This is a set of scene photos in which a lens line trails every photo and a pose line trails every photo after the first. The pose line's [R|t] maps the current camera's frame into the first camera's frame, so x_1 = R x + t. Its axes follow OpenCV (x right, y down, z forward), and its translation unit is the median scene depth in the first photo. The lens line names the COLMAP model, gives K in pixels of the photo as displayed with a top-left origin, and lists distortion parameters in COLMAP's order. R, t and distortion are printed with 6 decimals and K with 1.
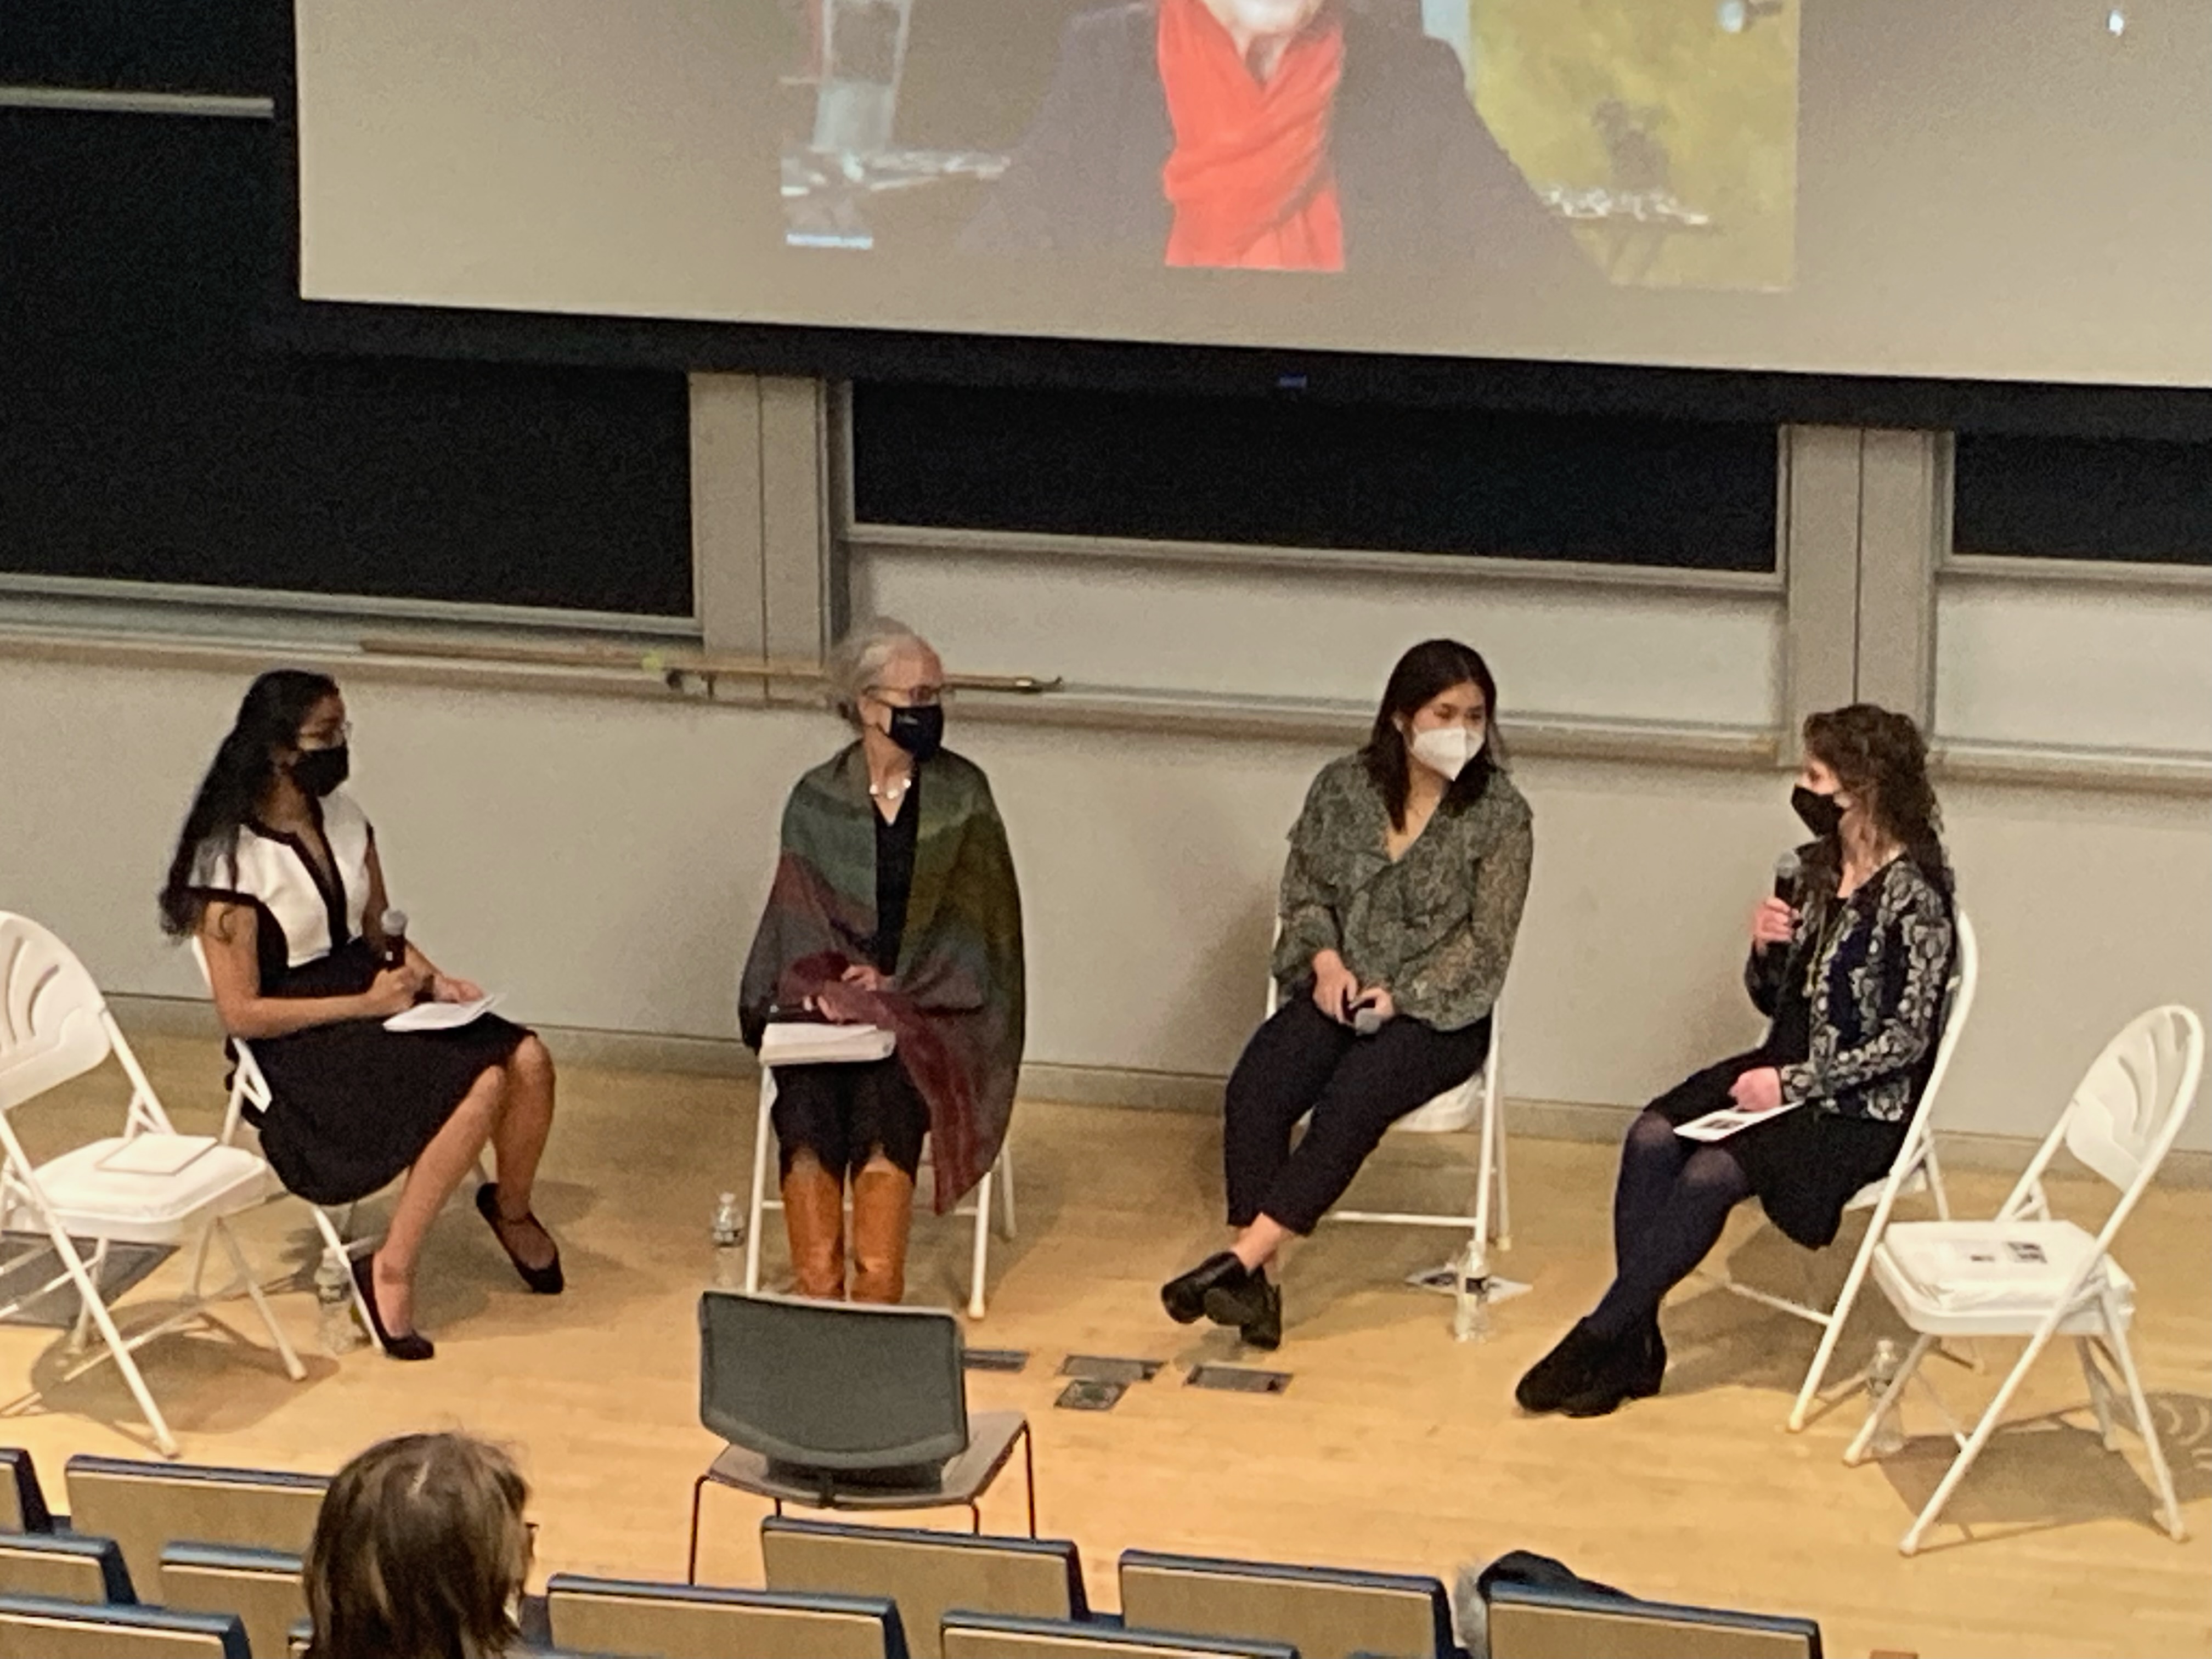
lens RADIAL K [[7057.4, 0, 1105.2], [0, 7057.4, 824.0], [0, 0, 1]] dist [0.261202, 0.000000]
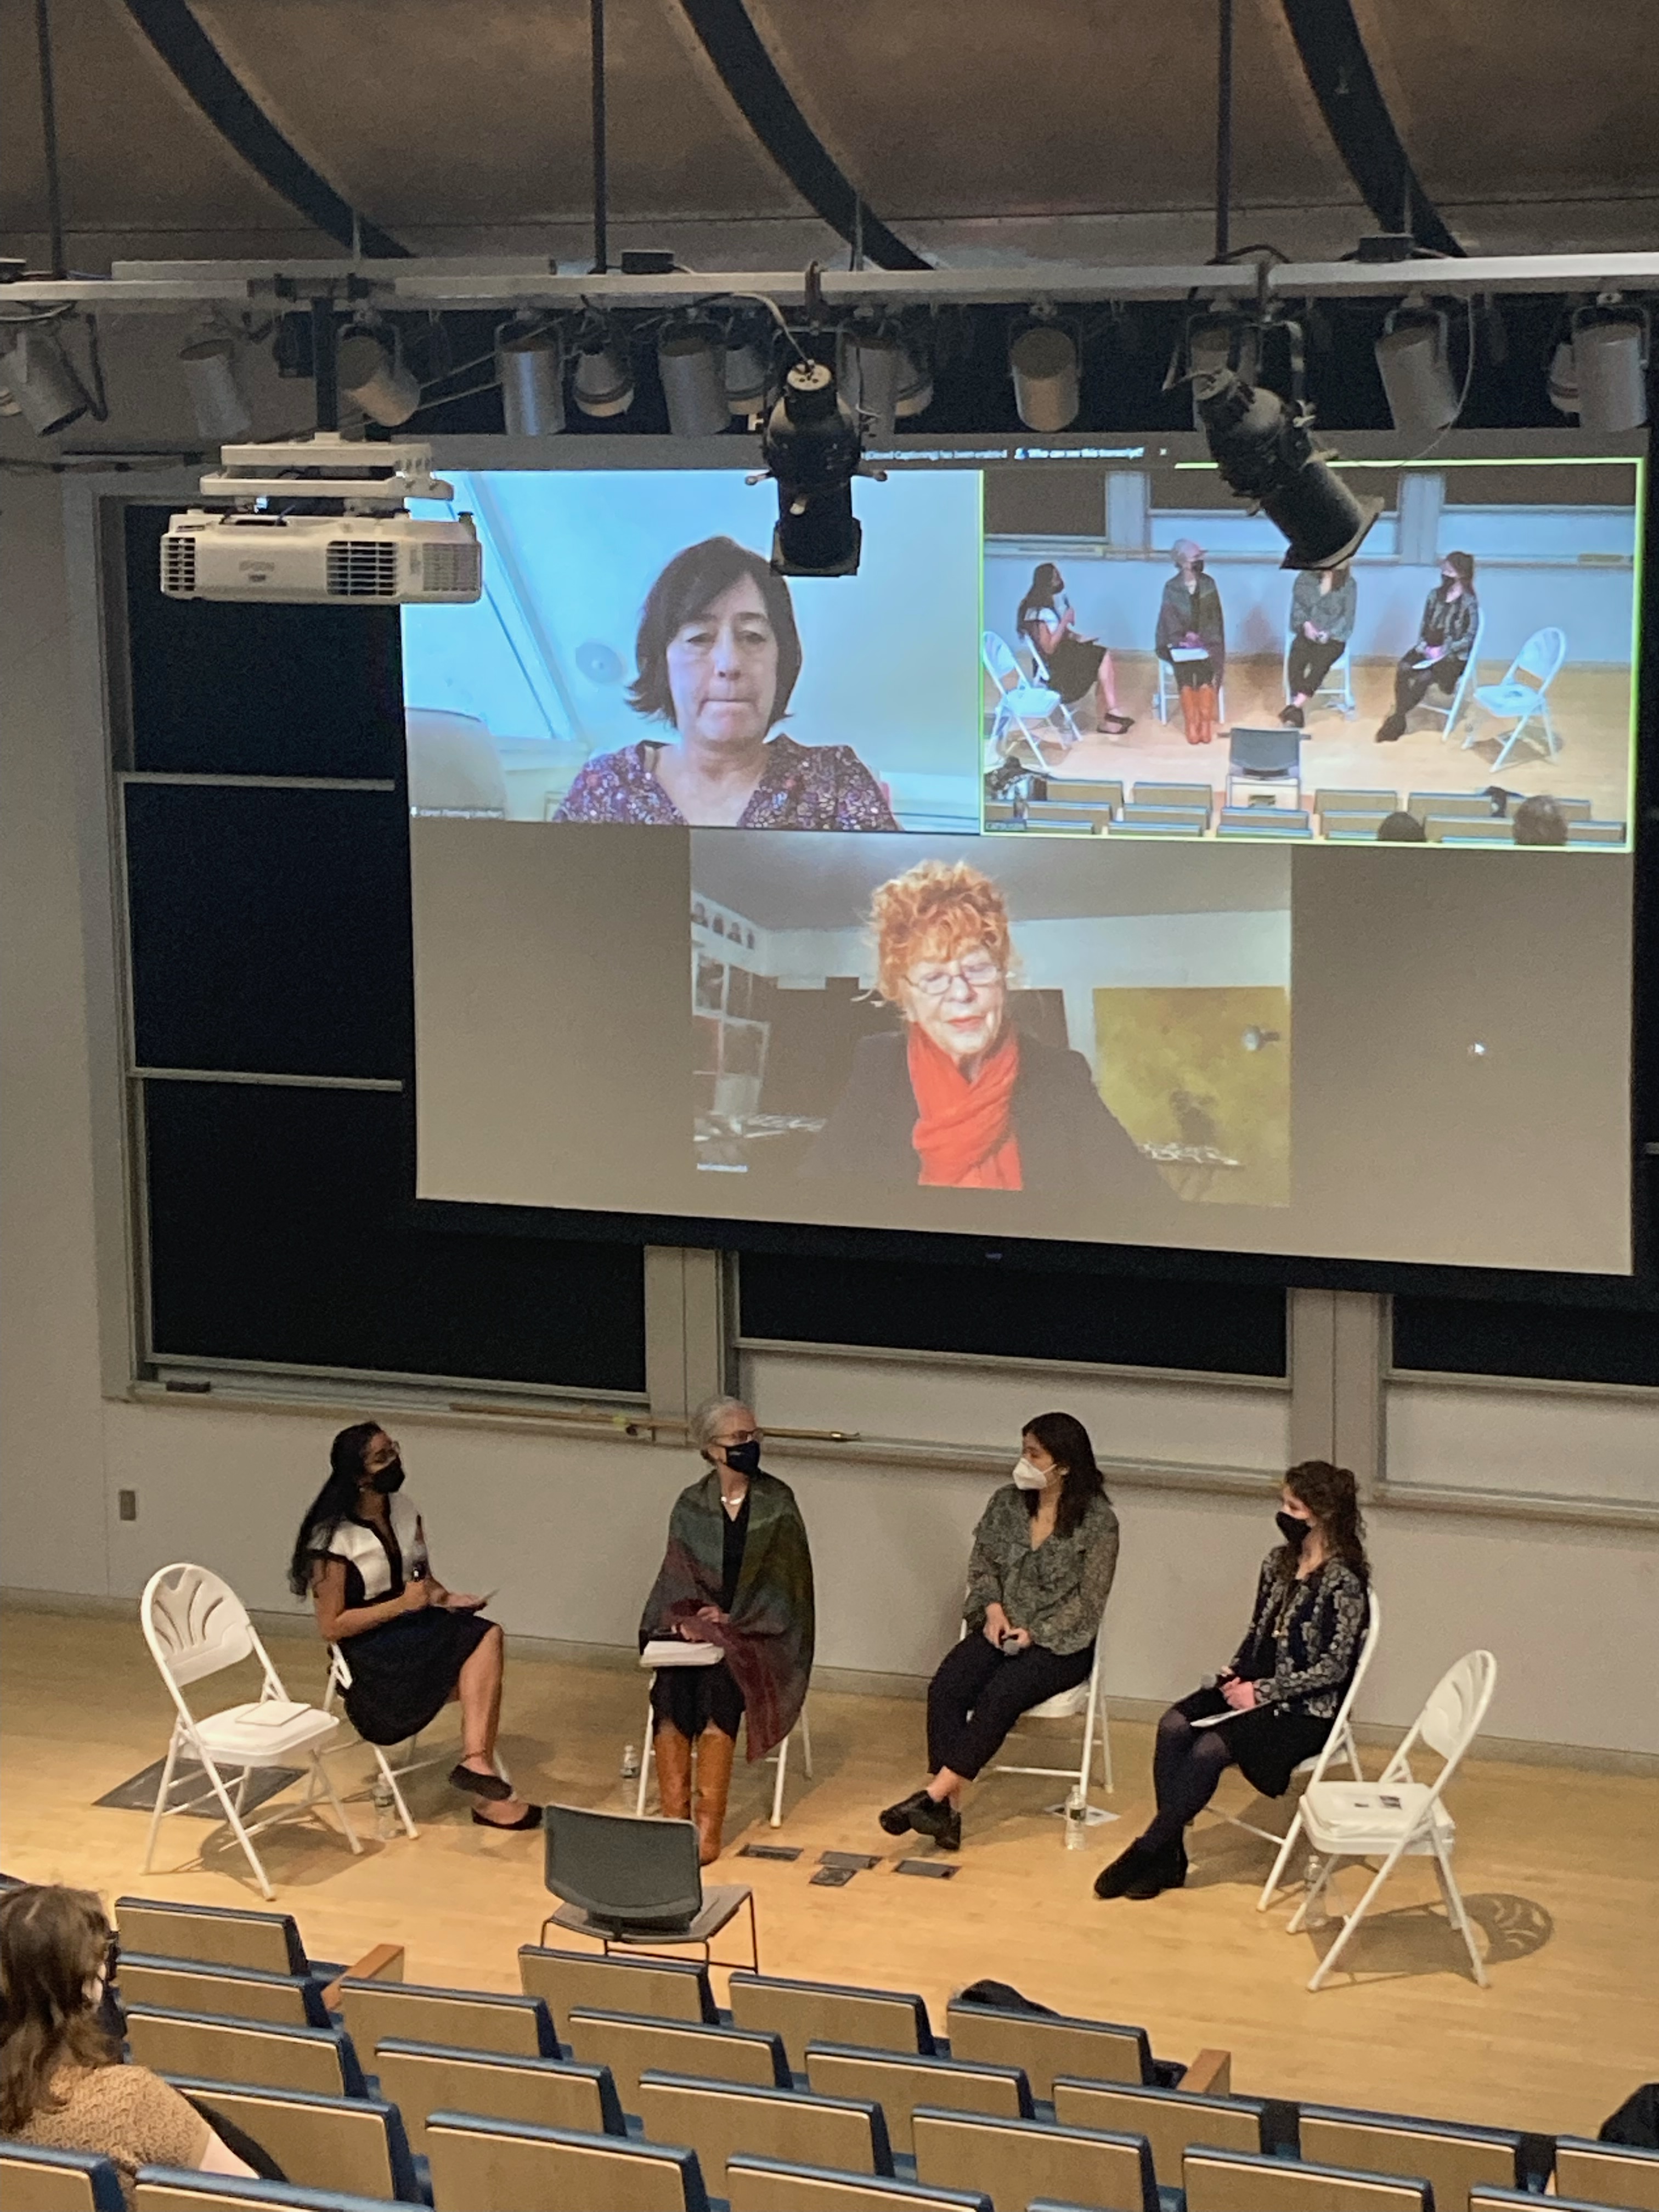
lens RADIAL K [[4276.0, 0, 861.1], [0, 4276.0, 1092.6], [0, 0, 1]] dist [0.184225, 0.000000]
pose [[0.996227, 0.011354, -0.086035, 0.085877], [-0.019848, 0.994937, -0.098523, -0.001396], [0.084481, 0.099859, 0.991409, -0.000740]]
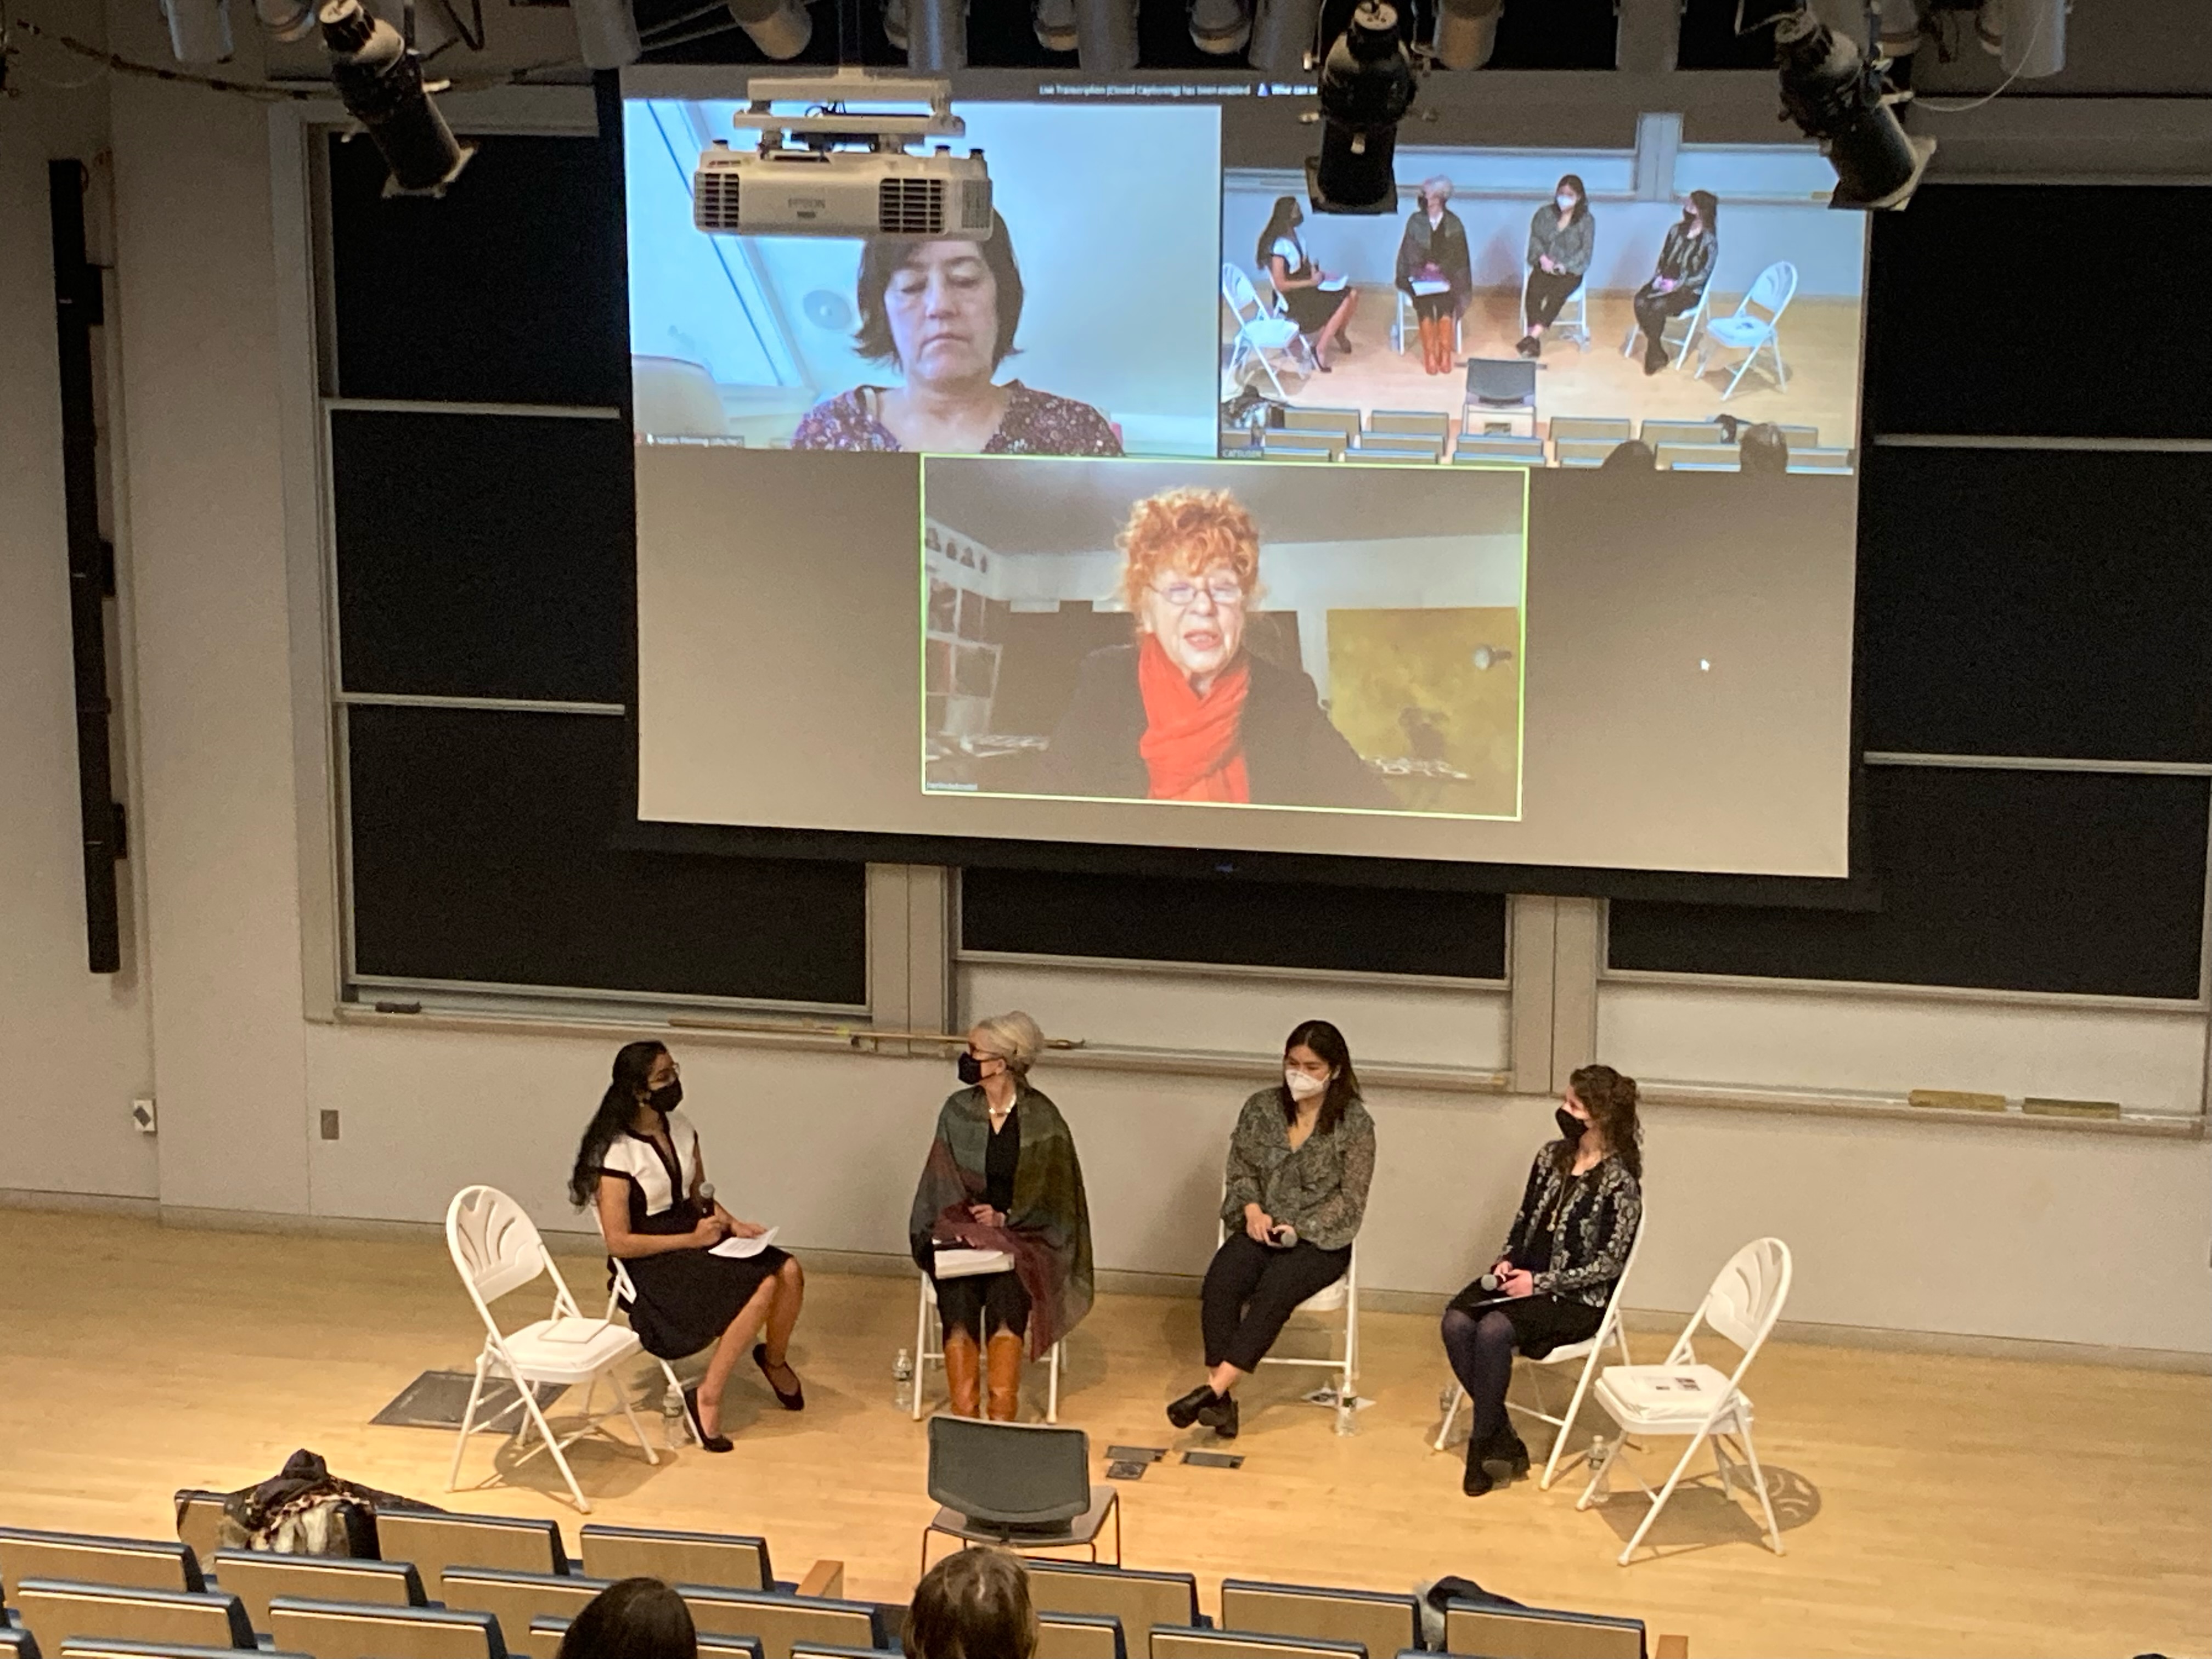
lens RADIAL K [[4026.5, 0, 1096.1], [0, 4026.5, 809.7], [0, 0, 1]] dist [0.172938, 0.000000]
pose [[0.998775, 0.000039, 0.049472, -0.055936], [0.003405, 0.997574, -0.069524, -0.009321], [-0.049355, 0.069608, 0.996353, 0.025759]]
